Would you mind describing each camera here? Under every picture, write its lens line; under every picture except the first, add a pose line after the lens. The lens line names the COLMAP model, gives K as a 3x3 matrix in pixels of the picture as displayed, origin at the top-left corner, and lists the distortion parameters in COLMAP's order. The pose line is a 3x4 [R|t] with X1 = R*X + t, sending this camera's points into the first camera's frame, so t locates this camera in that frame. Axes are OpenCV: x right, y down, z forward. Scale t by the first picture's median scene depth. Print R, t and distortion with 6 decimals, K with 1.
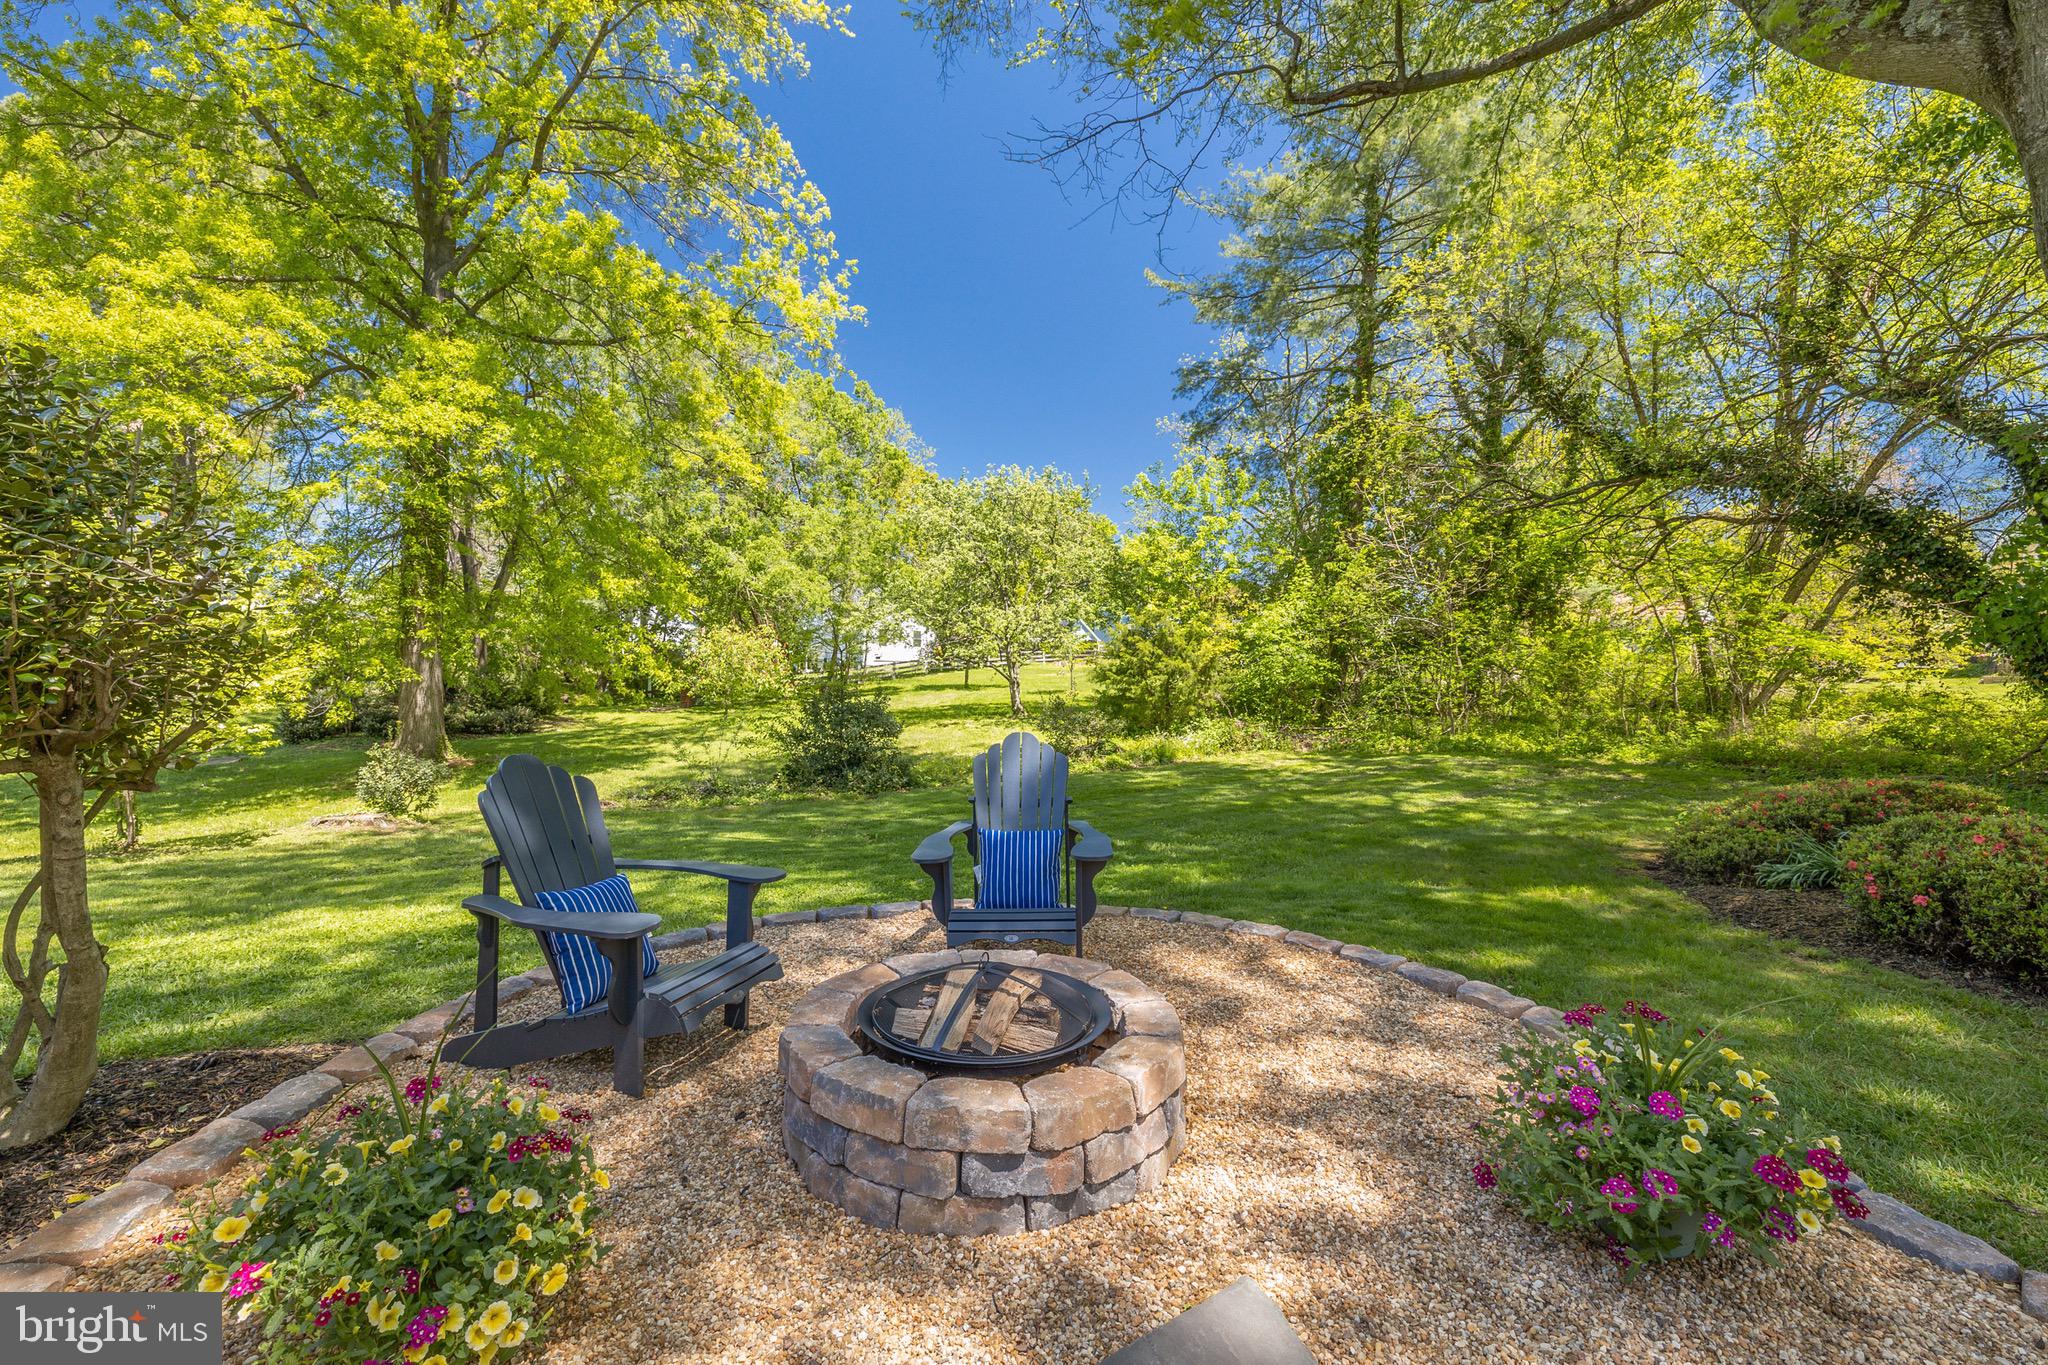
lens RADIAL K [[852.3, 0, 1021.1], [0, 852.3, 685.5], [0, 0, 1]] dist [-0.000936, 0.000007]
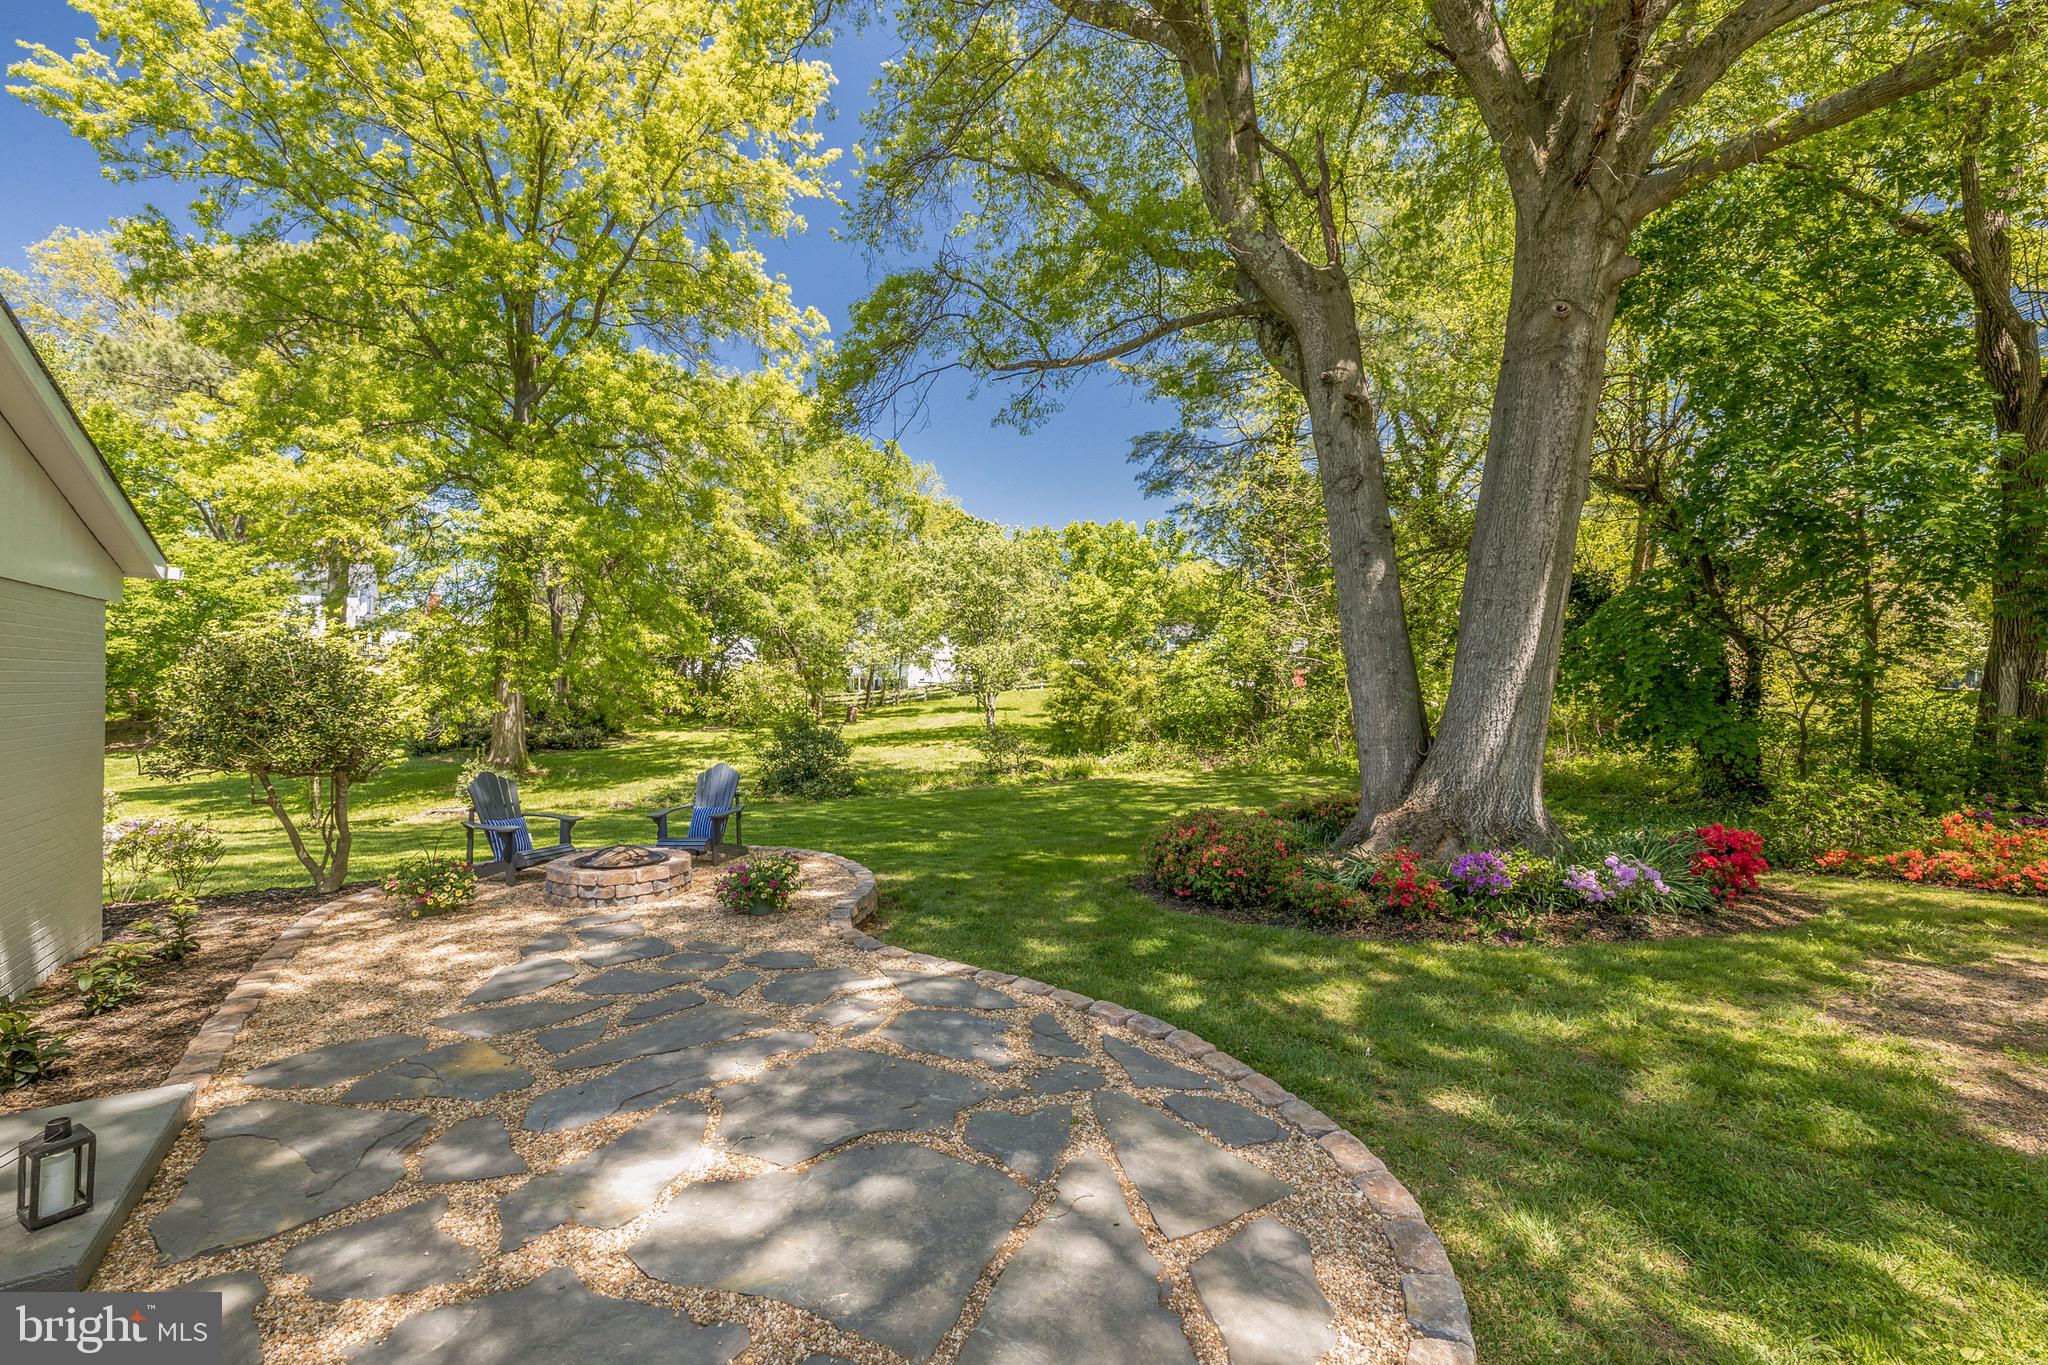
lens RADIAL K [[883.0, 0, 1032.1], [0, 883.0, 674.8], [0, 0, 1]] dist [0.008188, 0.000068]
pose [[0.994657, -0.000605, -0.103232, 0.222764], [-0.002043, 0.999672, -0.025539, -0.024896], [0.103214, 0.025614, 0.994329, -0.256480]]
